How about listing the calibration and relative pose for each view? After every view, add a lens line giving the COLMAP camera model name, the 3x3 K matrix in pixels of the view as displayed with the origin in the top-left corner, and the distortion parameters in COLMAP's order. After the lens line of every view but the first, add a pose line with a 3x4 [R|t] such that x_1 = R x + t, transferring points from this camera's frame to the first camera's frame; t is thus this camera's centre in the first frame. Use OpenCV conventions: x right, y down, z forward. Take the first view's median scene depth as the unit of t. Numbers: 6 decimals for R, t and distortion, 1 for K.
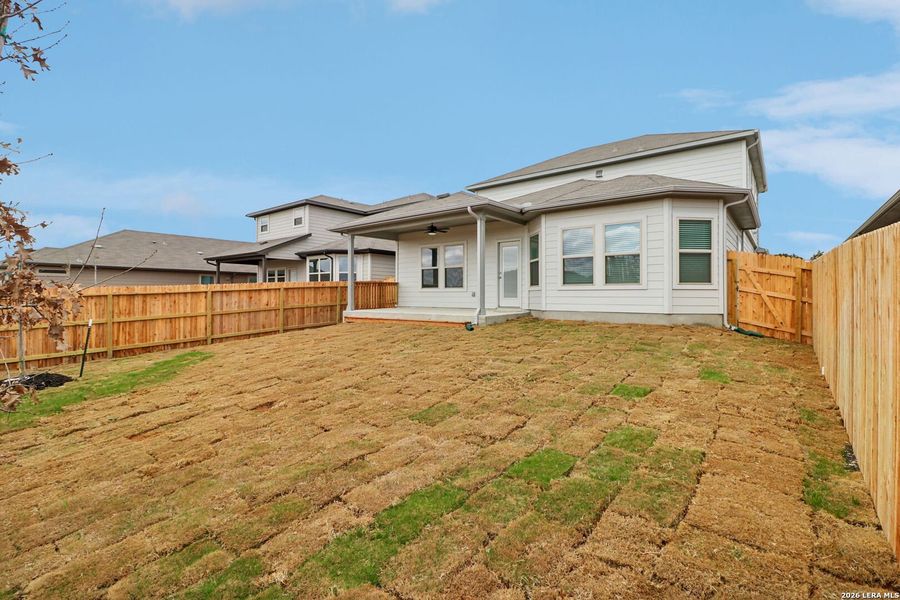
lens RADIAL K [[443.7, 0, 434.3], [0, 443.7, 288.6], [0, 0, 1]] dist [-0.000460, -0.001409]
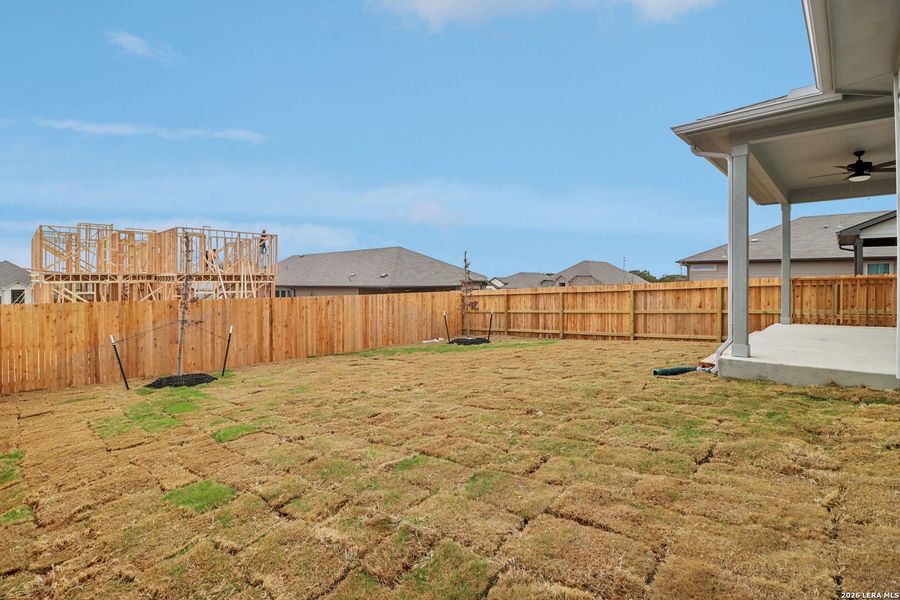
lens RADIAL K [[425.2, 0, 450.0], [0, 425.2, 300.0], [0, 0, 1]] dist [0.000561, 0.000063]
pose [[-0.035039, 0.046178, -0.998318, 0.474488], [0.018194, 0.998796, 0.045562, -0.023928], [0.999220, -0.016567, -0.035837, 0.581395]]
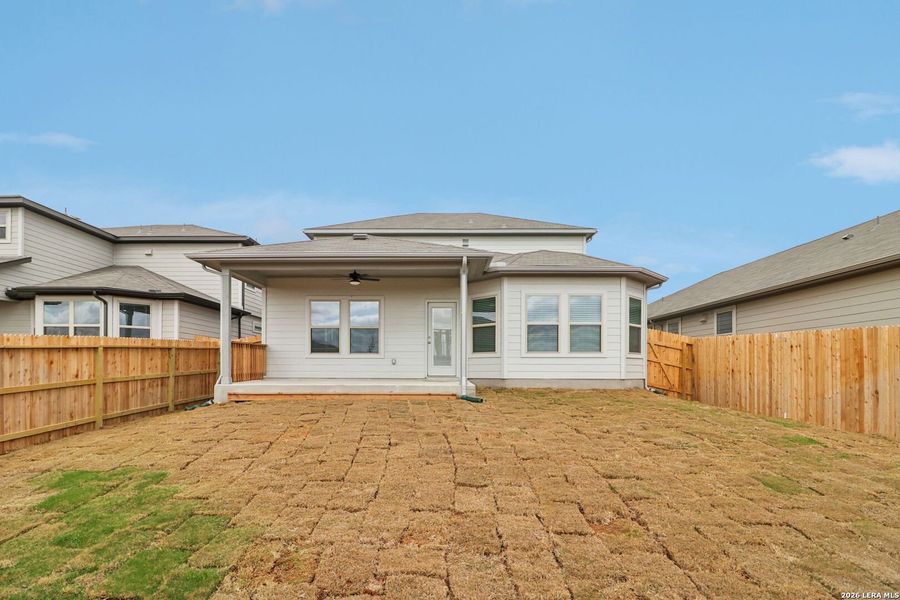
lens RADIAL K [[470.5, 0, 445.5], [0, 470.5, 374.6], [0, 0, 1]] dist [-0.004096, -0.001178]
pose [[0.760592, -0.005528, 0.649207, -0.428263], [-0.012040, 0.999672, 0.022619, 0.016614], [-0.649119, -0.025020, 0.760276, 0.269534]]
